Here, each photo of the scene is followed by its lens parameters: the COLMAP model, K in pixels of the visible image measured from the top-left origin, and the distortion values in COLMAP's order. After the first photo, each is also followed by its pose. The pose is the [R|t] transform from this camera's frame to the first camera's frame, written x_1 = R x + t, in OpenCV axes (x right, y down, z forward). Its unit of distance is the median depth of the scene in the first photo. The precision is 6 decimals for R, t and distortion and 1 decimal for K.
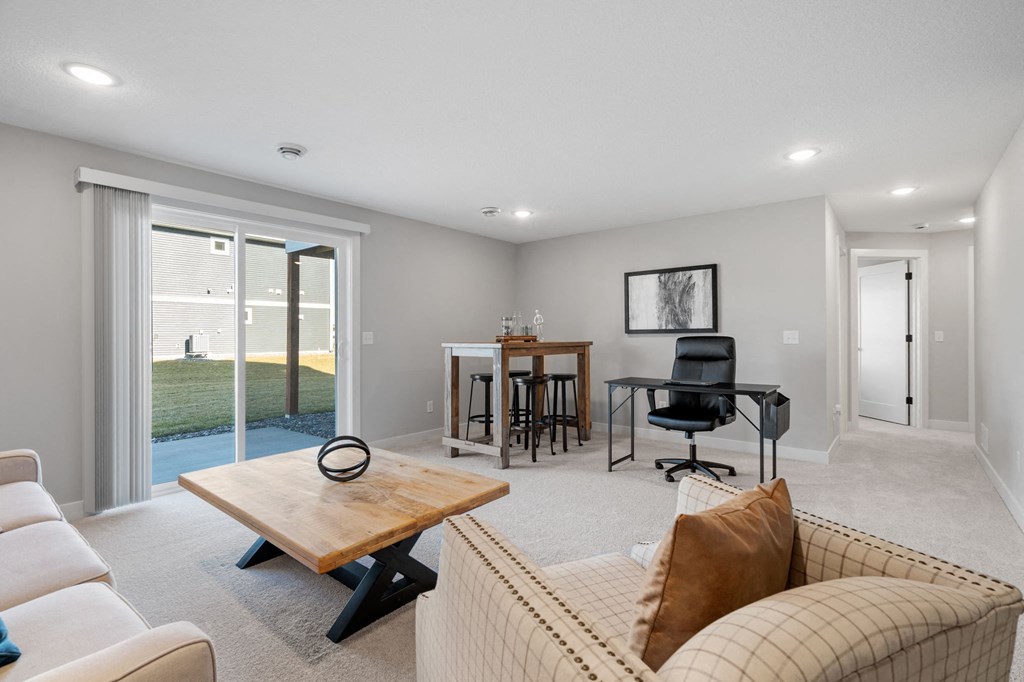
lens RADIAL K [[461.9, 0, 512.0], [0, 461.9, 341.0], [0, 0, 1]] dist [-0.000340, 0.000000]
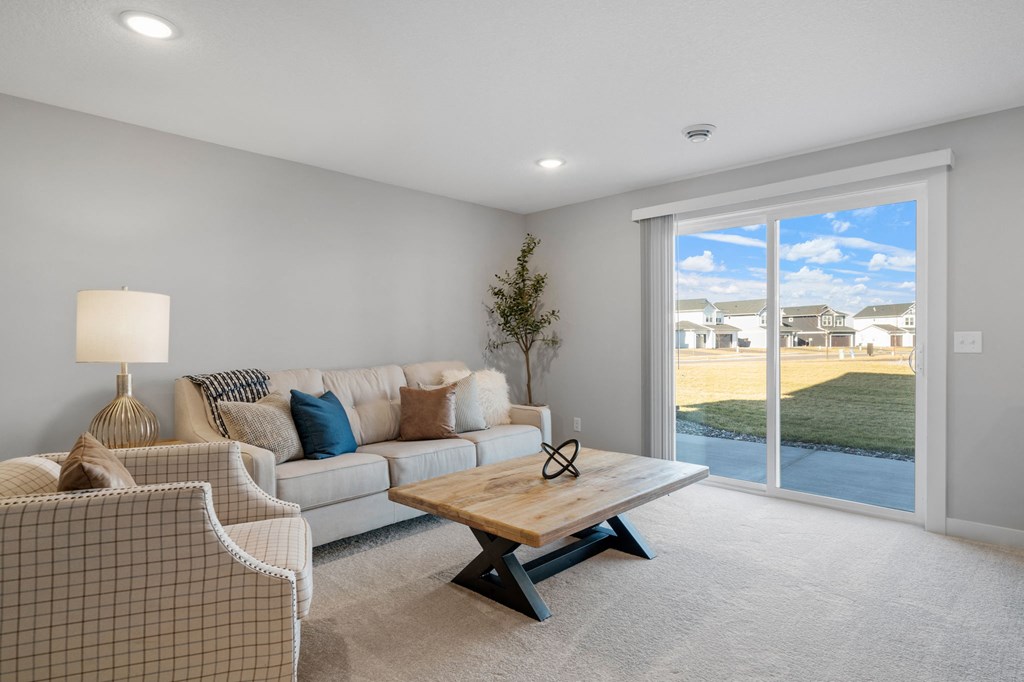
lens RADIAL K [[556.4, 0, 512.0], [0, 556.4, 341.0], [0, 0, 1]] dist [0.000878, 0.000056]
pose [[-0.075829, 0.001575, -0.997120, 0.880732], [-0.007290, 0.999971, 0.002134, -0.005715], [0.997094, 0.007431, -0.075816, 1.013373]]
